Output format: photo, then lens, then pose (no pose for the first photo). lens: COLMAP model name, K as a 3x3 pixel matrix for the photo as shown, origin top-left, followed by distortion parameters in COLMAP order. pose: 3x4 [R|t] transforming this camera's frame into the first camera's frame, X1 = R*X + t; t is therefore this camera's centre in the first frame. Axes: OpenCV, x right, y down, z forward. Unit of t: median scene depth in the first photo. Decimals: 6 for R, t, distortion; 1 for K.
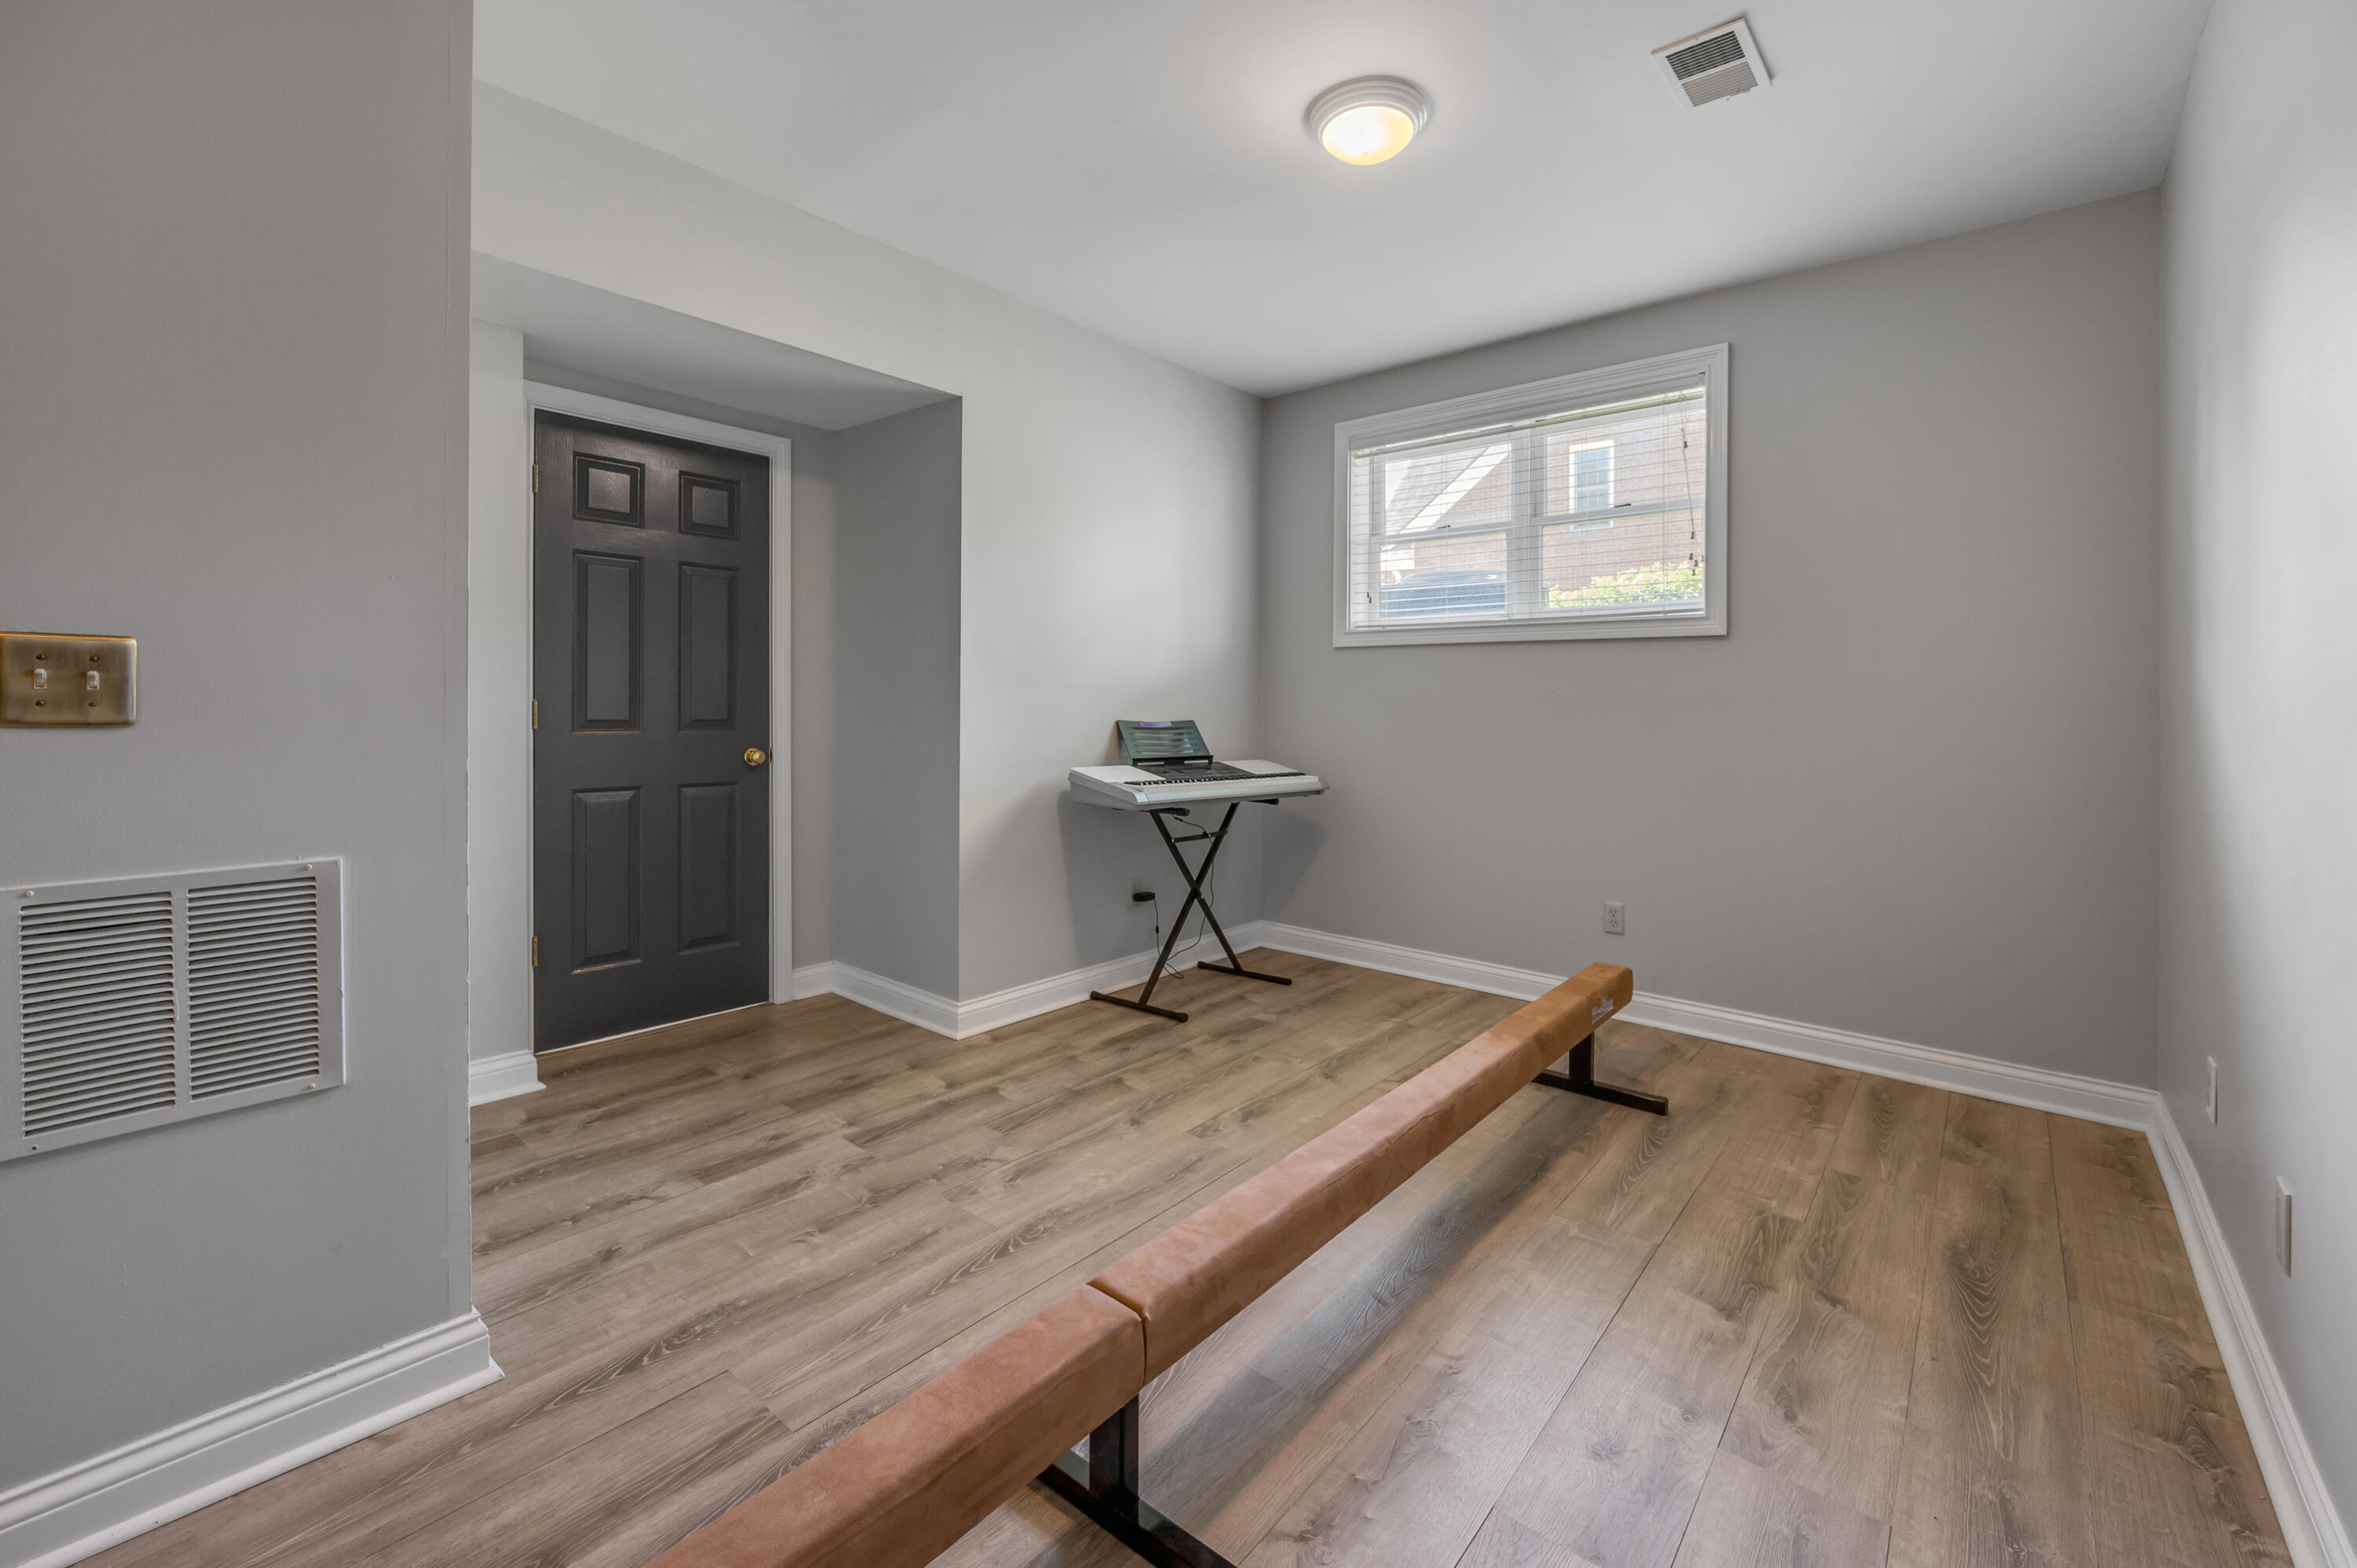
lens RADIAL K [[974.0, 0, 1178.5], [0, 974.0, 784.0], [0, 0, 1]] dist [-0.000282, -0.000146]
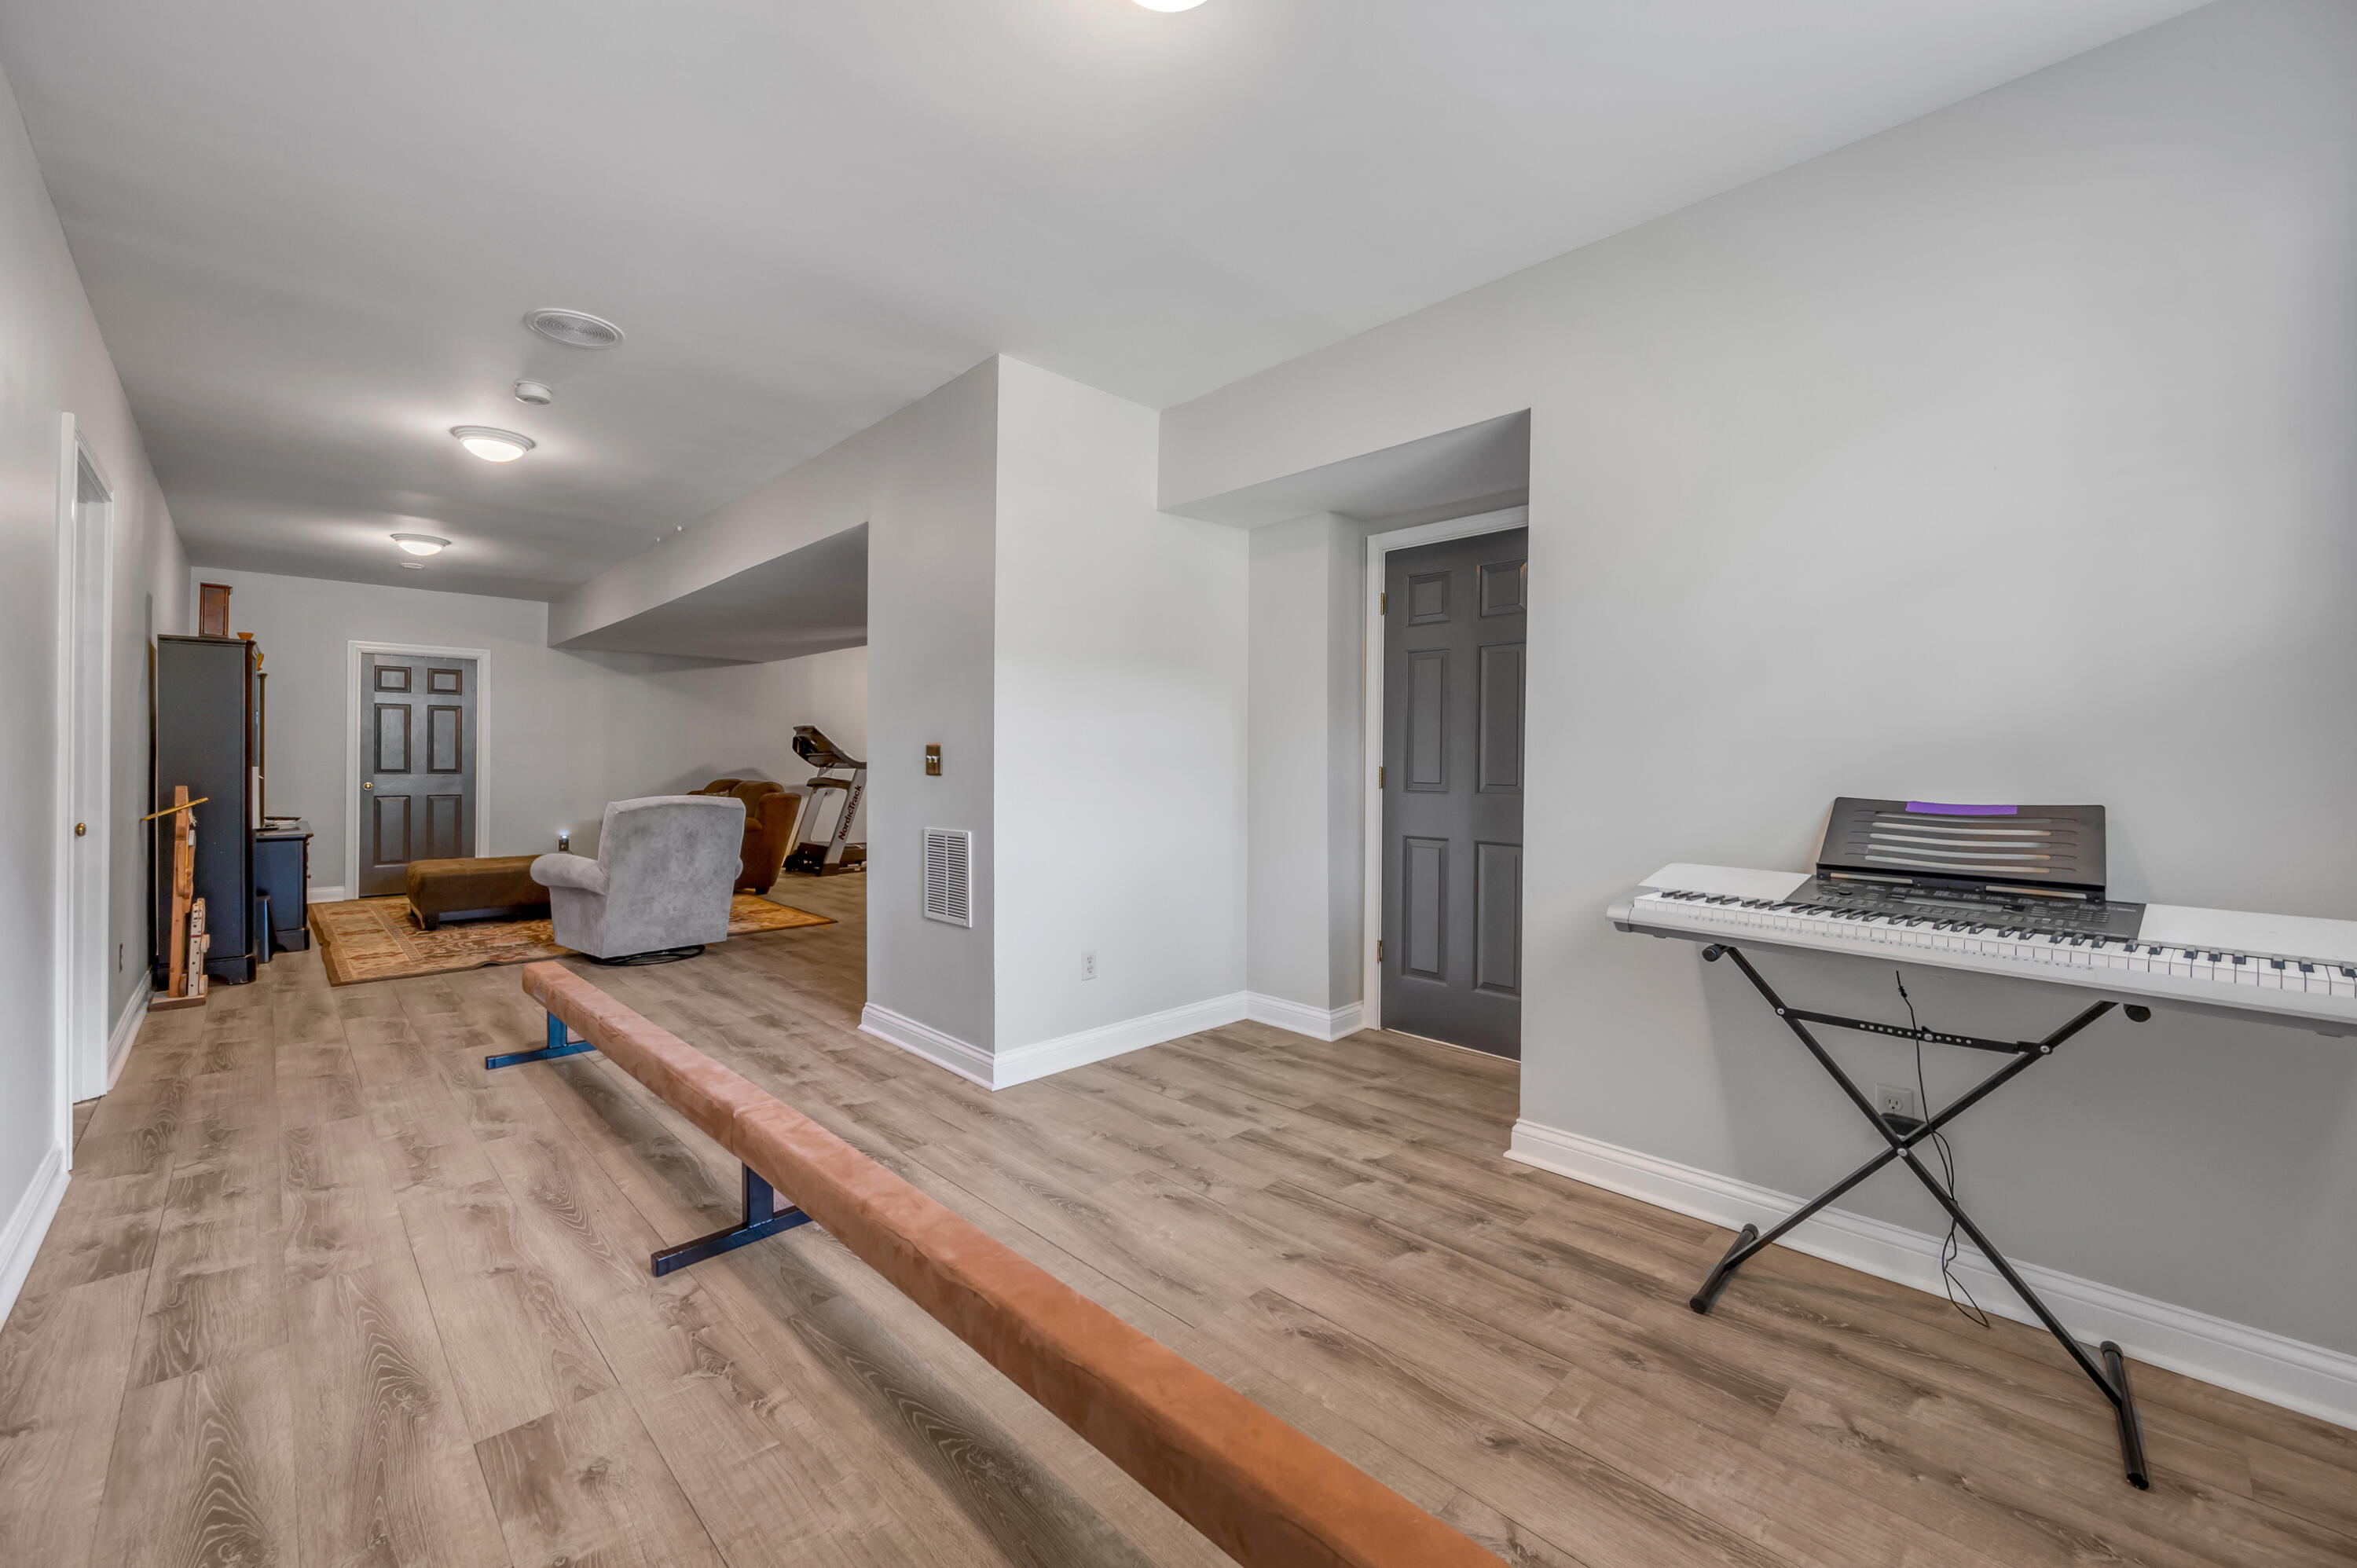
lens RADIAL K [[951.4, 0, 1191.7], [0, 951.4, 752.3], [0, 0, 1]] dist [-0.000151, -0.000265]
pose [[-0.094340, -0.020905, -0.995320, 0.796851], [-0.082996, 0.996464, -0.013063, -0.077288], [0.992074, 0.081375, -0.095742, 0.939741]]
